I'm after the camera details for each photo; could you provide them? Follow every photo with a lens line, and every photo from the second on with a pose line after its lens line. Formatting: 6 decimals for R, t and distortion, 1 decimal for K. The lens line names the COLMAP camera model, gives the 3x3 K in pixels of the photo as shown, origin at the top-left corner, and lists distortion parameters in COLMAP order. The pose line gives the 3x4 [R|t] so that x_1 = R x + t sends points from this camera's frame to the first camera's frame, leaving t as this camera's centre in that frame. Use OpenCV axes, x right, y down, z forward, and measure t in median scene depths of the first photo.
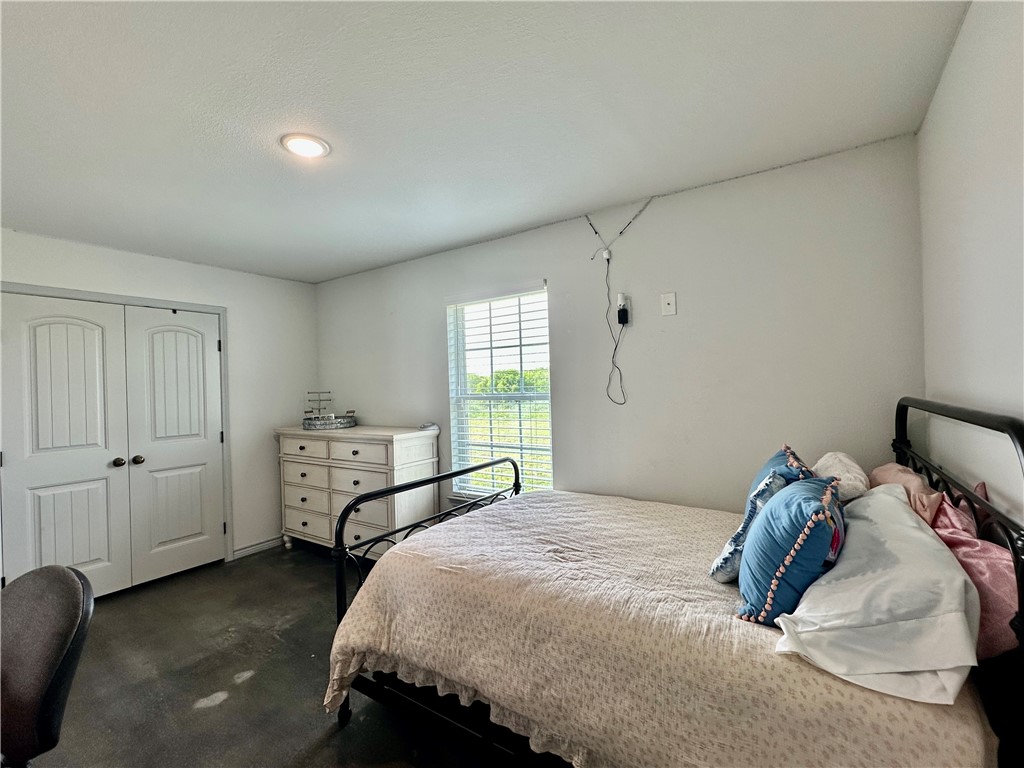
lens RADIAL K [[448.5, 0, 515.4], [0, 448.5, 382.3], [0, 0, 1]] dist [-0.004446, 0.001538]
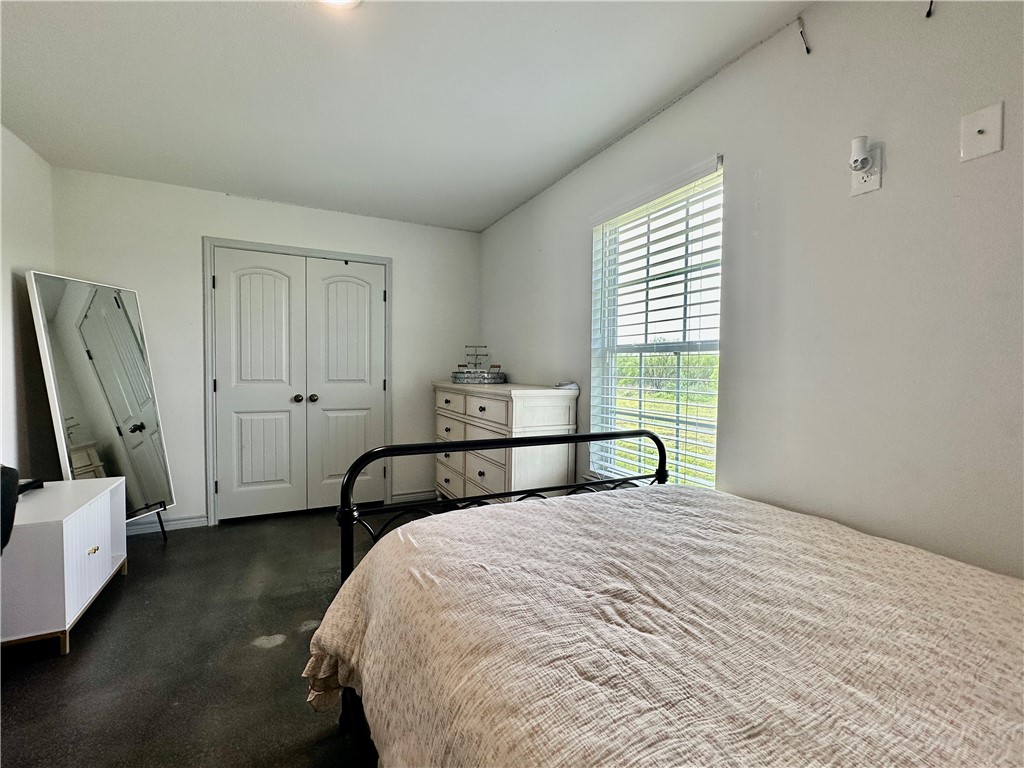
lens RADIAL K [[448.5, 0, 514.9], [0, 448.5, 383.0], [0, 0, 1]] dist [-0.004446, 0.001538]
pose [[0.867778, 0.055792, -0.493809, 0.139510], [-0.034093, 0.998020, 0.052847, 0.063183], [0.495780, -0.029024, 0.867963, 0.296647]]
